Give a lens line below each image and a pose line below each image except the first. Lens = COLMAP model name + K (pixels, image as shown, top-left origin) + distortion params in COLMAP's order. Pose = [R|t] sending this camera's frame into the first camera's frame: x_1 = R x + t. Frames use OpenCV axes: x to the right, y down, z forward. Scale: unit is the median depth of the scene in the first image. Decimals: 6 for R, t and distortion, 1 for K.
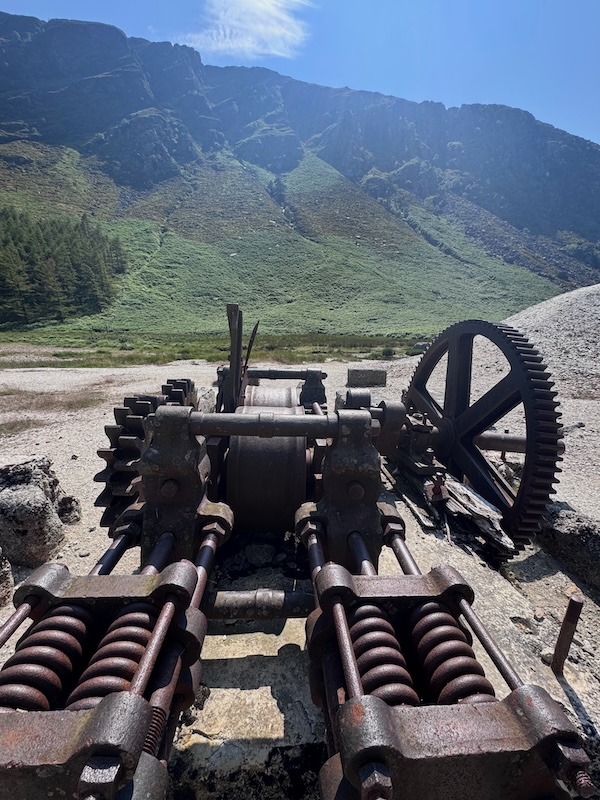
lens RADIAL K [[321.5, 0, 300.0], [0, 321.5, 400.0], [0, 0, 1]] dist [0.000599, 0.000002]
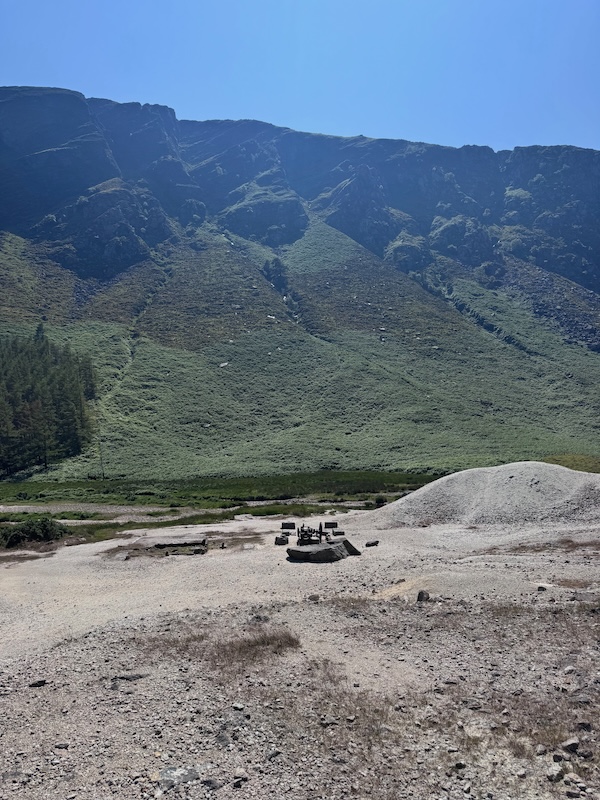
lens RADIAL K [[562.0, 0, 300.0], [0, 562.0, 400.0], [0, 0, 1]] dist [0.107269, -0.159981]
pose [[0.999181, -0.035206, -0.019928, 0.003559], [0.028463, 0.961835, -0.272144, 0.011385], [0.028749, 0.271354, 0.962050, -0.215432]]
